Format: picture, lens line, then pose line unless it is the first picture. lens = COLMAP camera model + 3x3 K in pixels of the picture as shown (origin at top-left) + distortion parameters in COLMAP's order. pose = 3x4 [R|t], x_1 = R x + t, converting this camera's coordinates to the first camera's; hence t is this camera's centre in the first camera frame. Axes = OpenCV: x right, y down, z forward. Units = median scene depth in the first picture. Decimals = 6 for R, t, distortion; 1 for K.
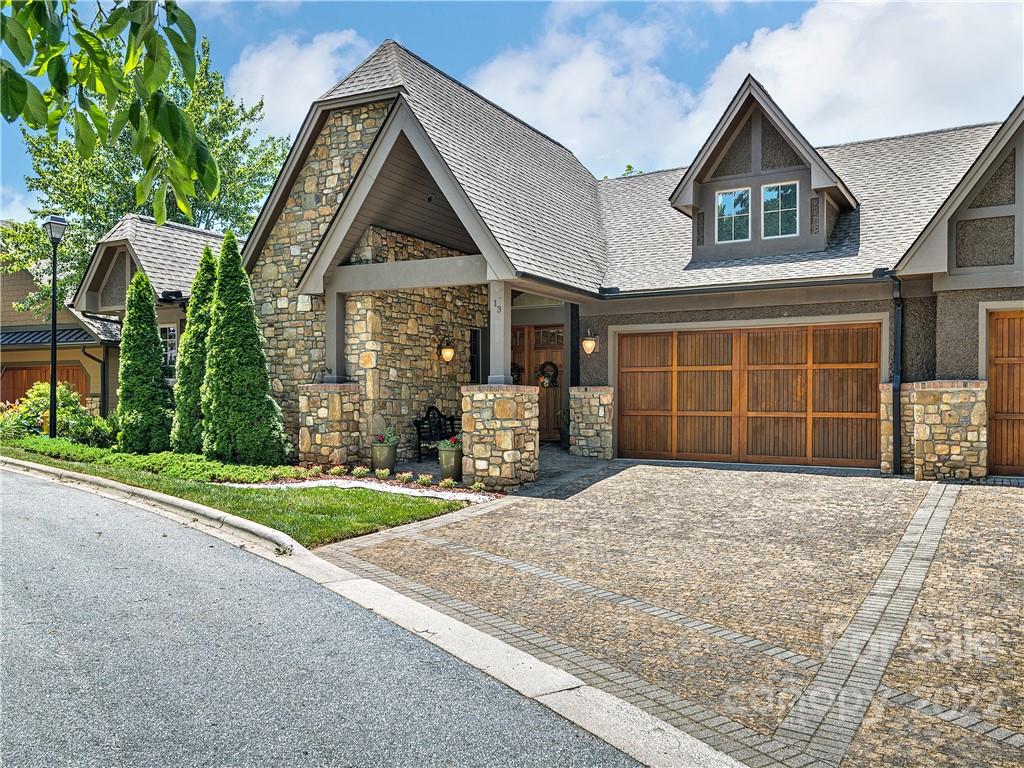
lens RADIAL K [[856.4, 0, 509.2], [0, 856.4, 378.6], [0, 0, 1]] dist [0.006037, 0.010175]
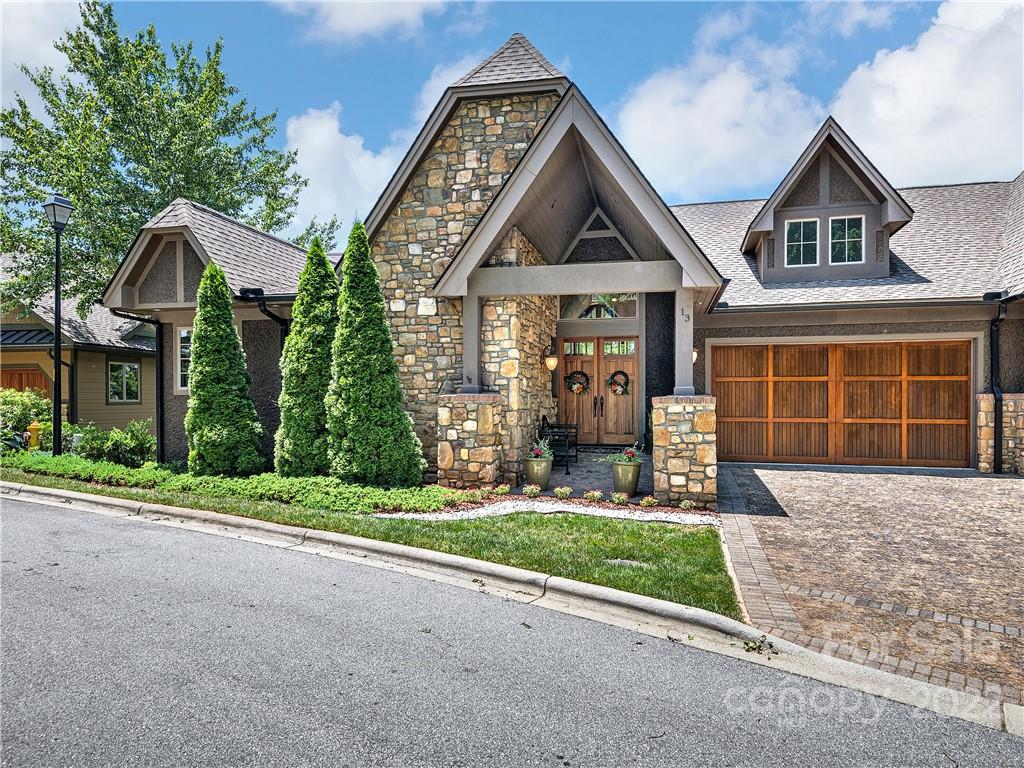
lens RADIAL K [[627.4, 0, 515.9], [0, 627.4, 383.6], [0, 0, 1]] dist [0.023424, -0.004249]
pose [[0.956908, 0.002009, 0.290383, -0.357176], [-0.003556, 0.999982, 0.004801, -0.008675], [-0.290368, -0.005627, 0.956898, 0.333823]]
